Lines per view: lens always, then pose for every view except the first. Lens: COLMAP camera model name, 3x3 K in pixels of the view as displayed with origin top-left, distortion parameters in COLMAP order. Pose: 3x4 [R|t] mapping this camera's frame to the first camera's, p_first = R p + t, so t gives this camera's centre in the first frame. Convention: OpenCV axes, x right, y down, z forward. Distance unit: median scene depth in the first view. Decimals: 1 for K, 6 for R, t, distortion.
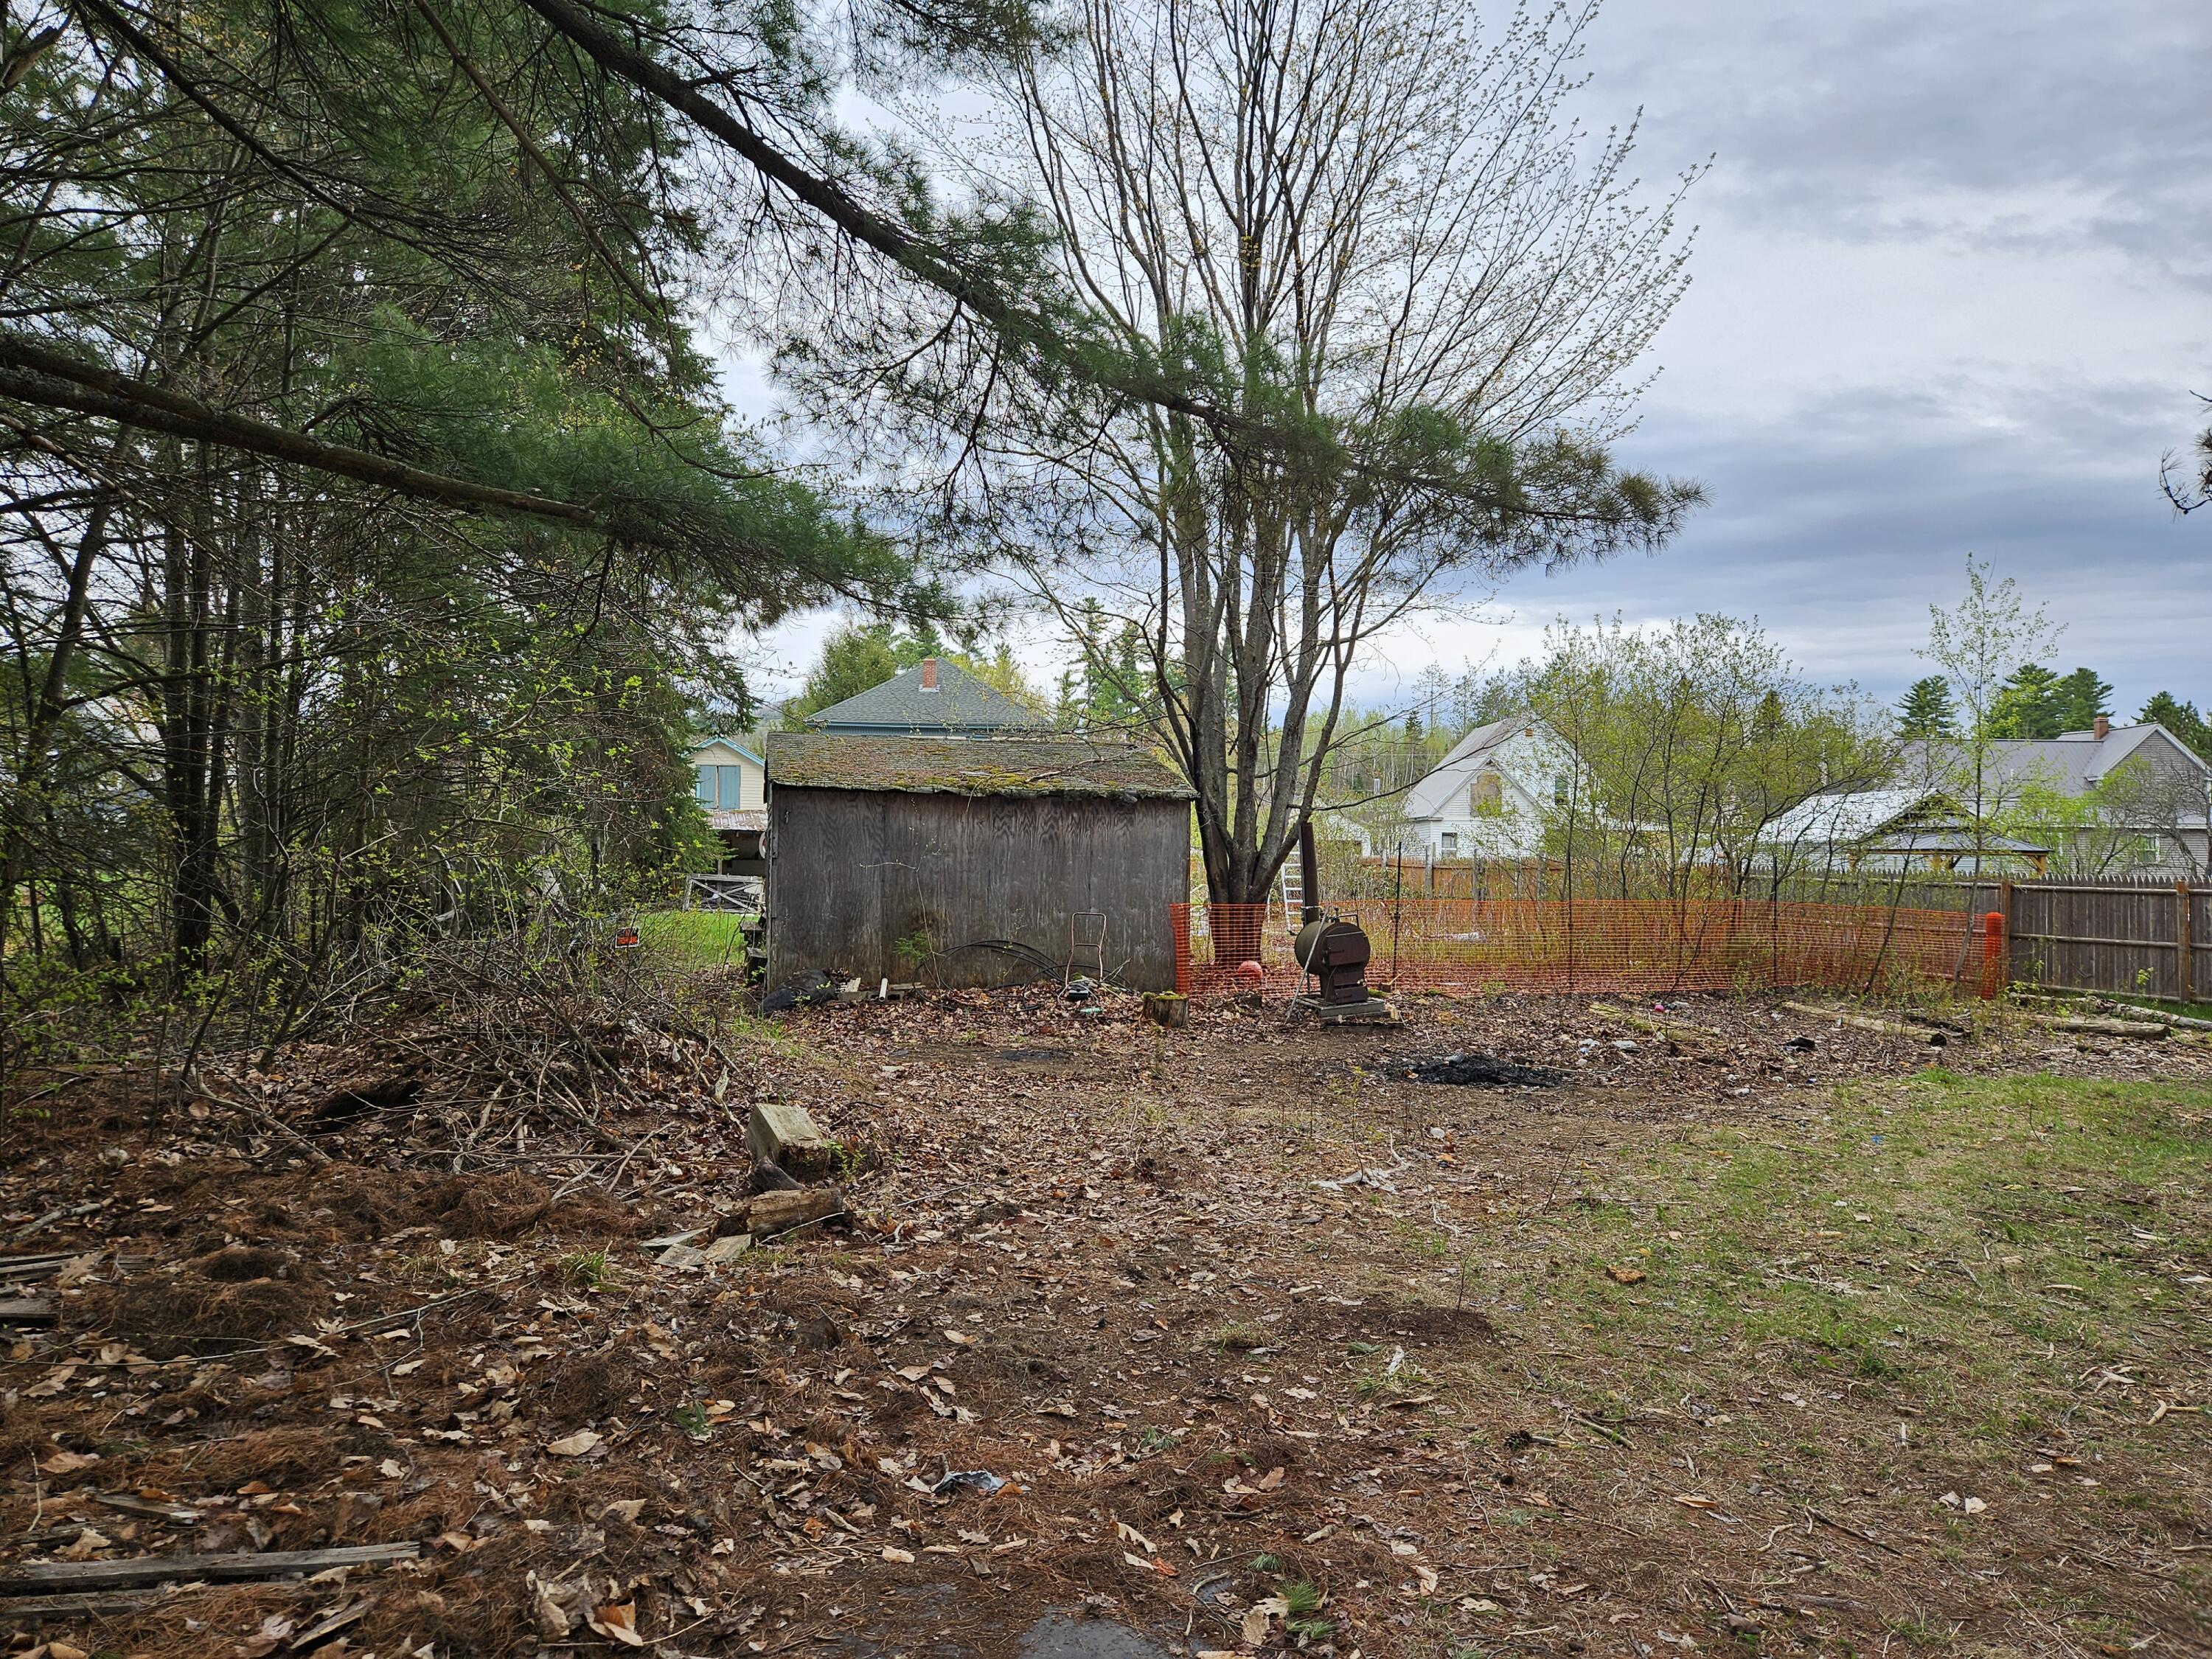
lens RADIAL K [[1460.2, 0, 1078.6], [0, 1460.2, 830.1], [0, 0, 1]] dist [0.079236, -0.069883]
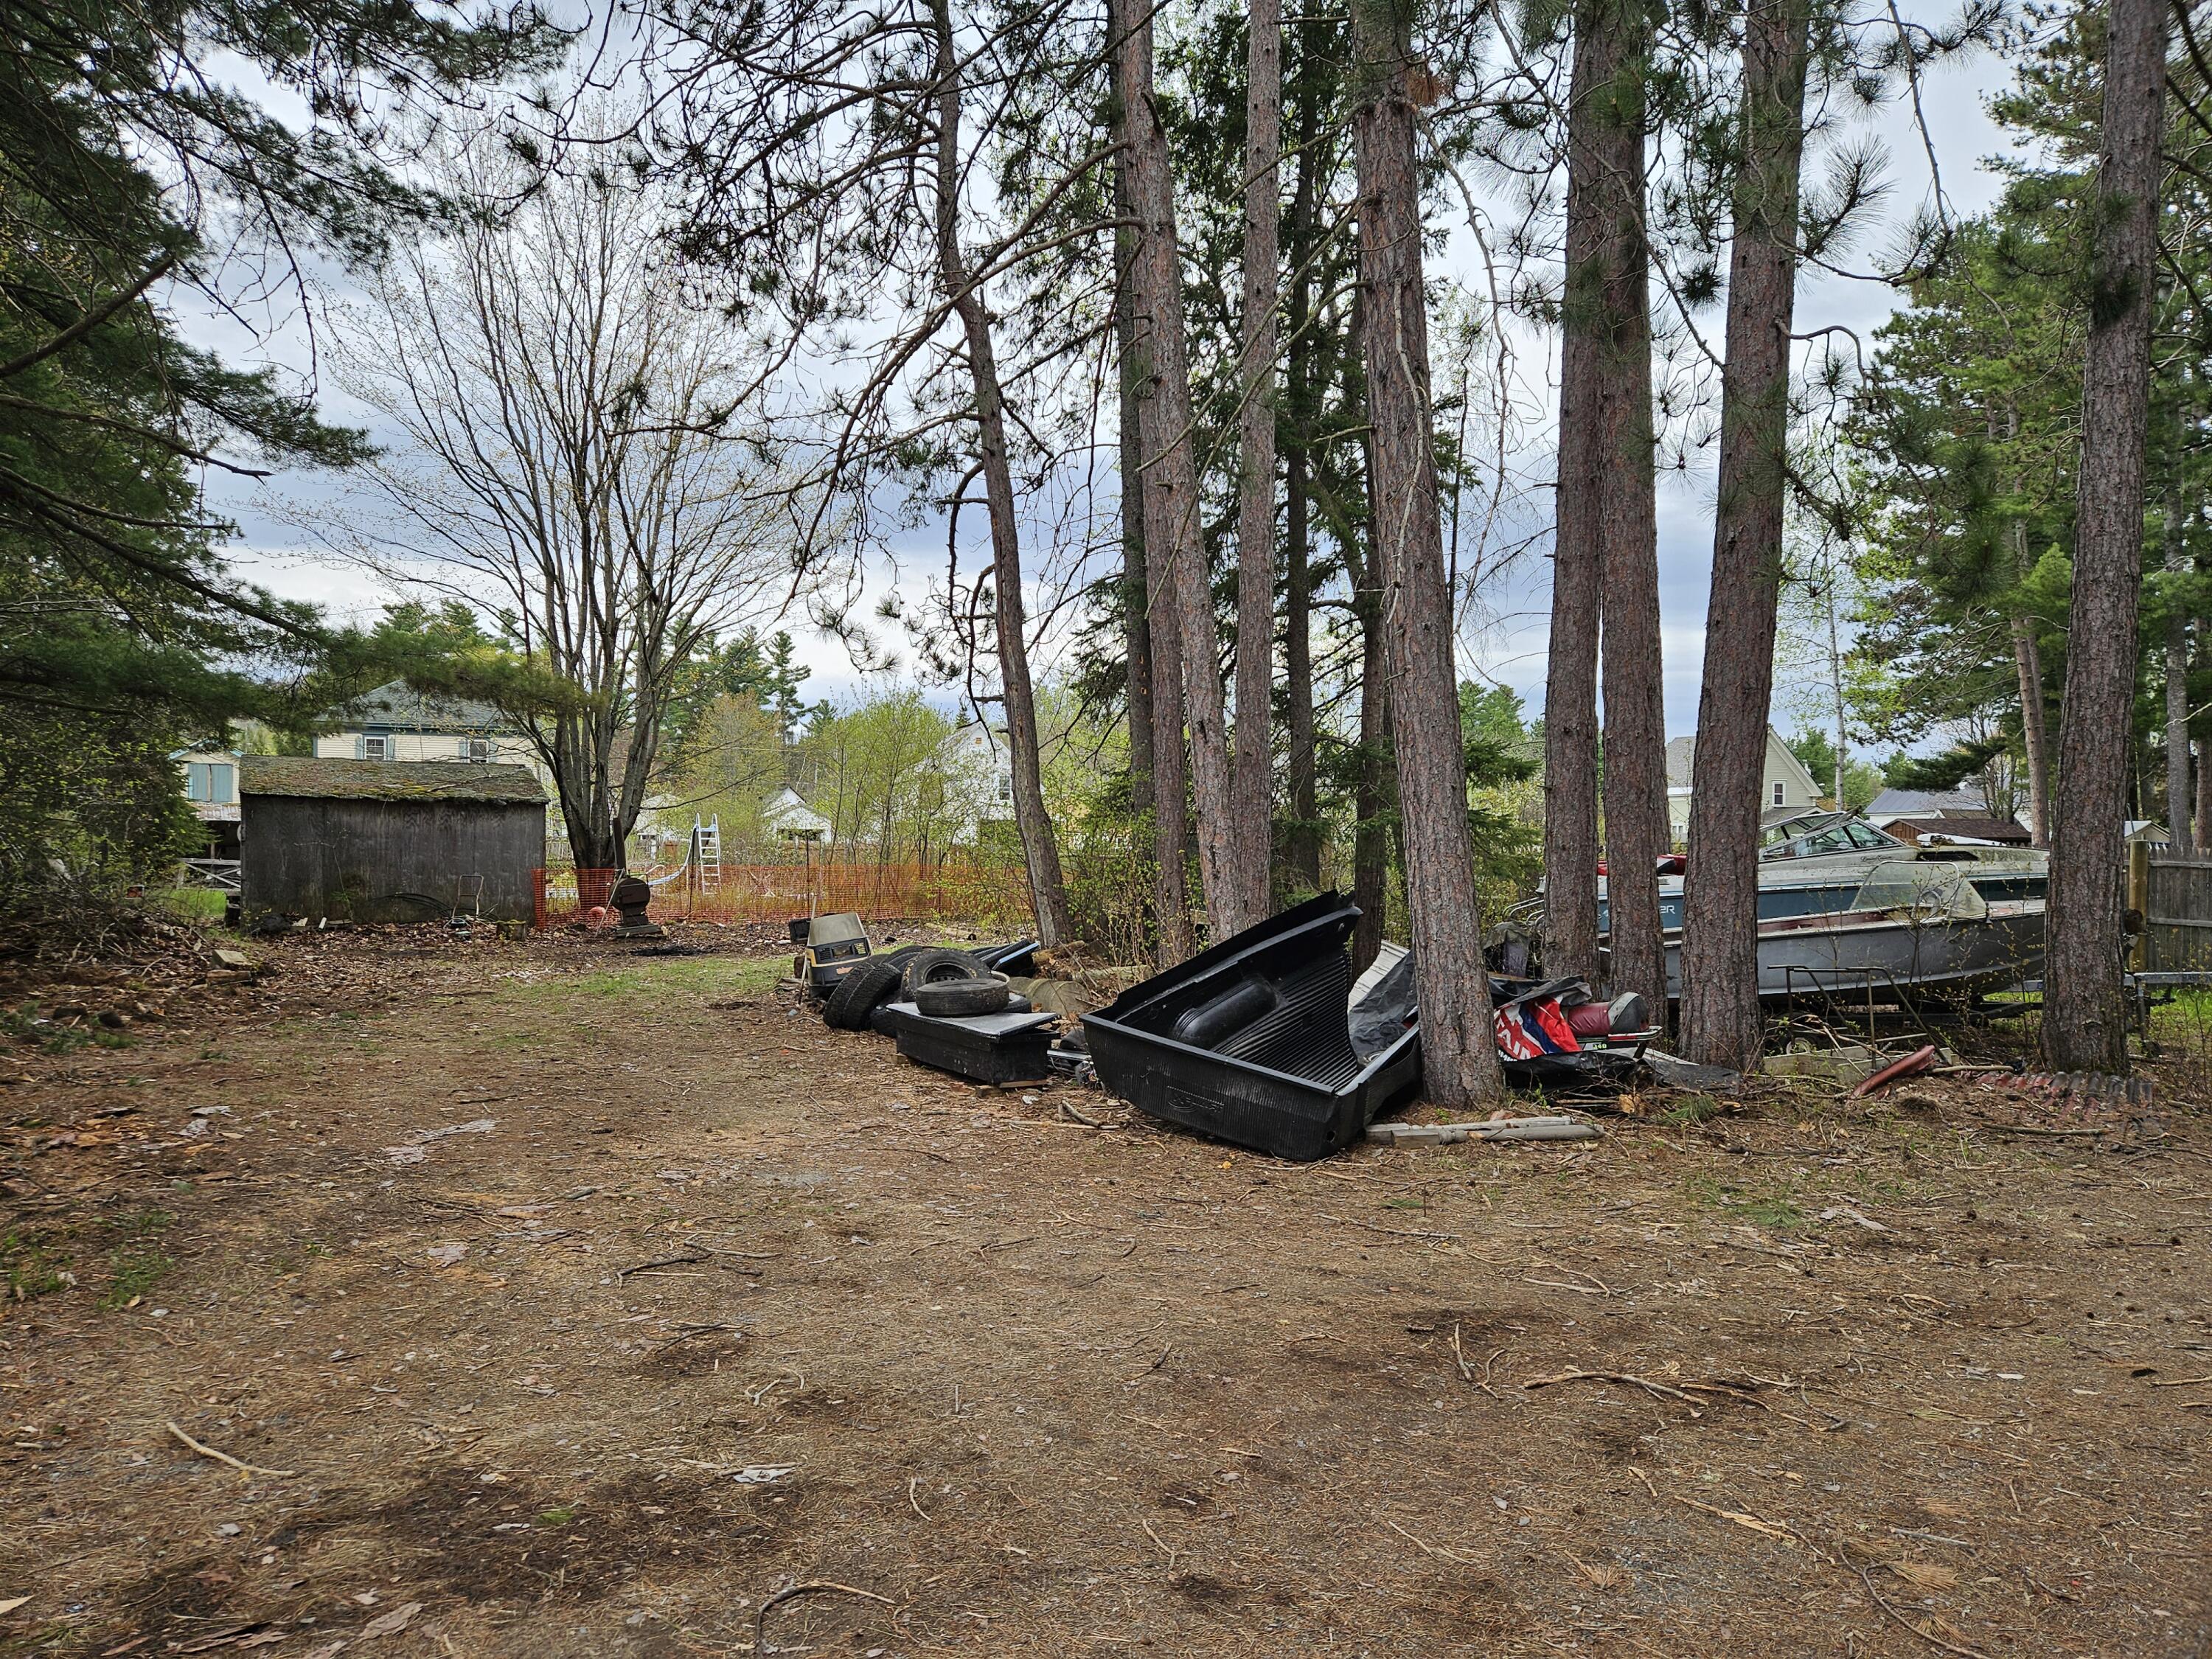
lens RADIAL K [[1460.2, 0, 1091.4], [0, 1460.2, 864.3], [0, 0, 1]] dist [0.079236, -0.069883]
pose [[0.958986, -0.005775, 0.283394, 0.202946], [-0.002923, 0.999538, 0.030259, -0.005735], [-0.283438, -0.029846, 0.958526, -0.745824]]
